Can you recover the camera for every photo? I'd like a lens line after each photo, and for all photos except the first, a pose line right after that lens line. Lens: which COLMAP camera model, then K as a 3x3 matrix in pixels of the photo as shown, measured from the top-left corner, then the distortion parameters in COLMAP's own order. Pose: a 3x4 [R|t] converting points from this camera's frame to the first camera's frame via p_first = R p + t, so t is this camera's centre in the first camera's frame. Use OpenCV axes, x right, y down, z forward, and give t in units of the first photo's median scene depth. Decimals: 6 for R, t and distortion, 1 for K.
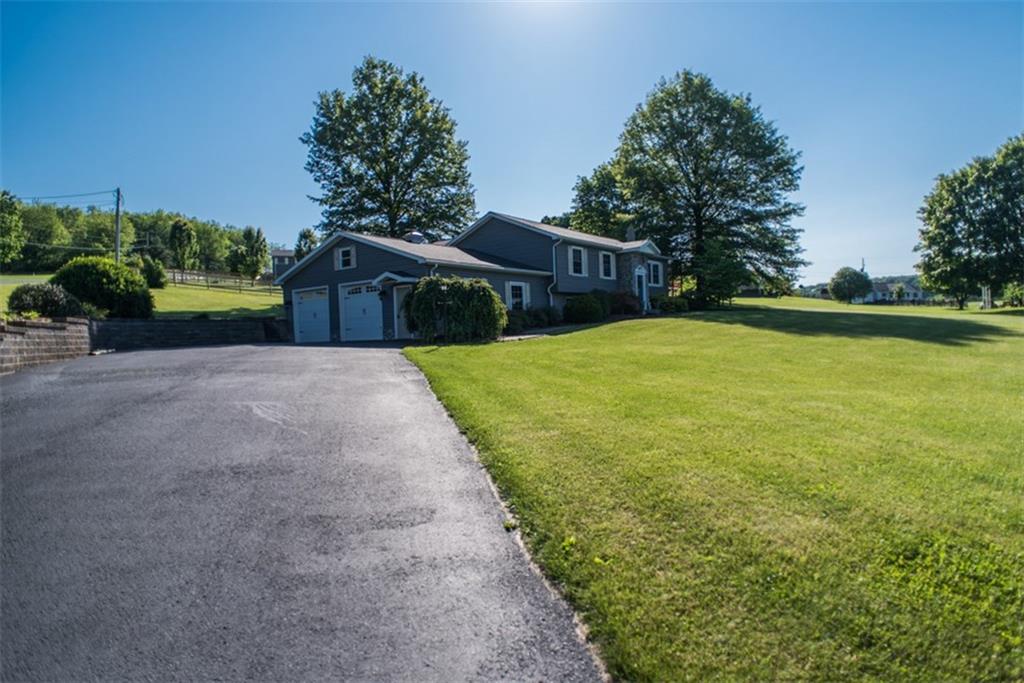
lens RADIAL K [[586.1, 0, 520.5], [0, 586.1, 336.4], [0, 0, 1]] dist [0.009290, 0.000912]
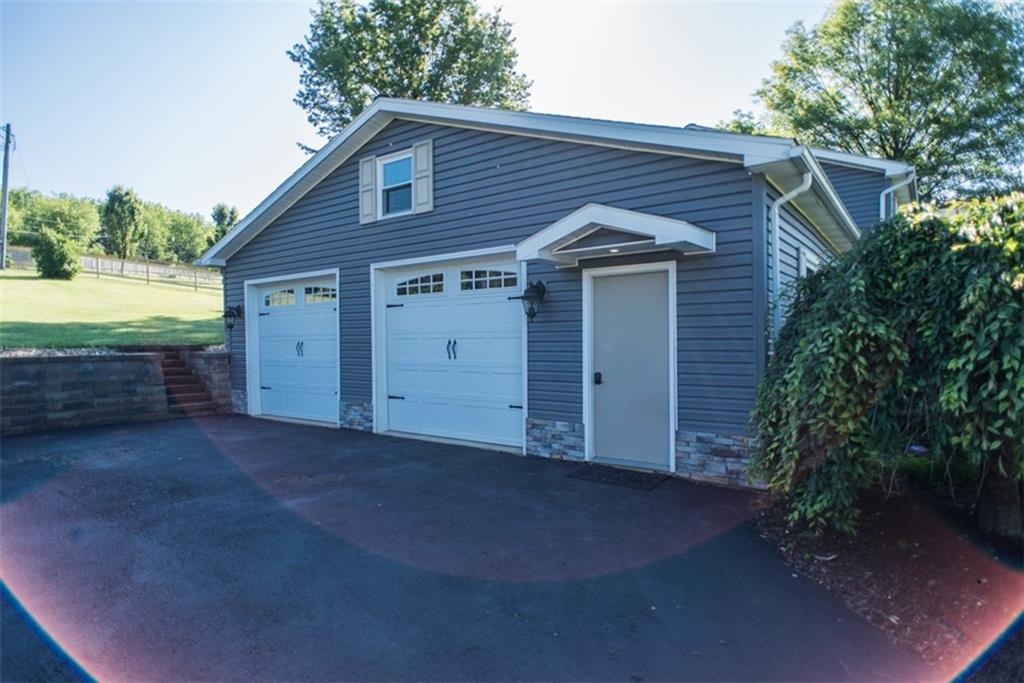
lens RADIAL K [[586.1, 0, 502.8], [0, 586.1, 345.9], [0, 0, 1]] dist [0.009290, 0.000912]
pose [[0.999526, 0.028583, -0.011433, -0.122205], [-0.028567, 0.999591, 0.001568, -0.023580], [0.011473, -0.001241, 0.999933, 0.353195]]
